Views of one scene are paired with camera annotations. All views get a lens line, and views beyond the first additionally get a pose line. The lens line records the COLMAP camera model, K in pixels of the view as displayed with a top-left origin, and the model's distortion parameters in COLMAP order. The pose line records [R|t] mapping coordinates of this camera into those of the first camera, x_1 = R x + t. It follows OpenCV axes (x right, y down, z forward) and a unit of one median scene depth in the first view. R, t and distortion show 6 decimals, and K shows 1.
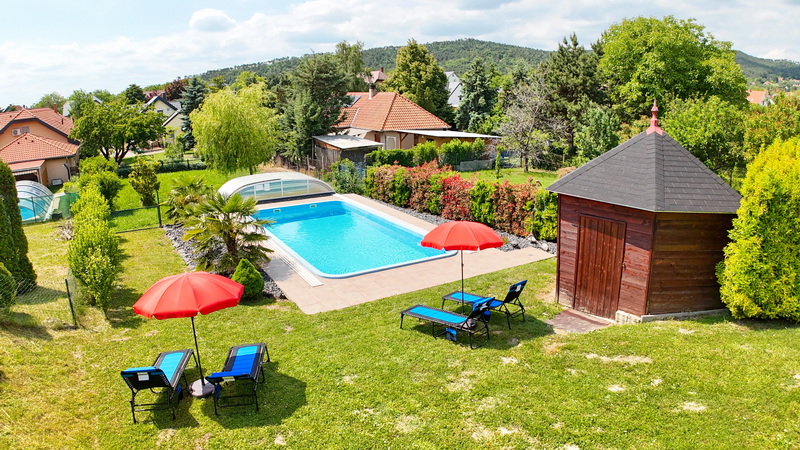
lens RADIAL K [[492.3, 0, 400.0], [0, 492.3, 225.0], [0, 0, 1]] dist [-0.176643, 0.015113]
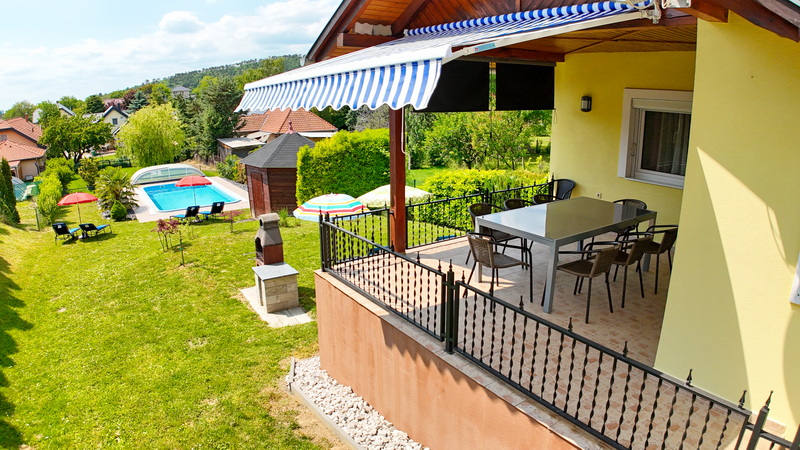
lens RADIAL K [[492.3, 0, 400.0], [0, 492.3, 225.0], [0, 0, 1]] dist [-0.176643, 0.015113]
pose [[0.998423, -0.016370, 0.053690, 0.215358], [0.016405, 0.999865, -0.000211, 0.053509], [-0.053679, 0.001091, 0.998558, -0.288934]]
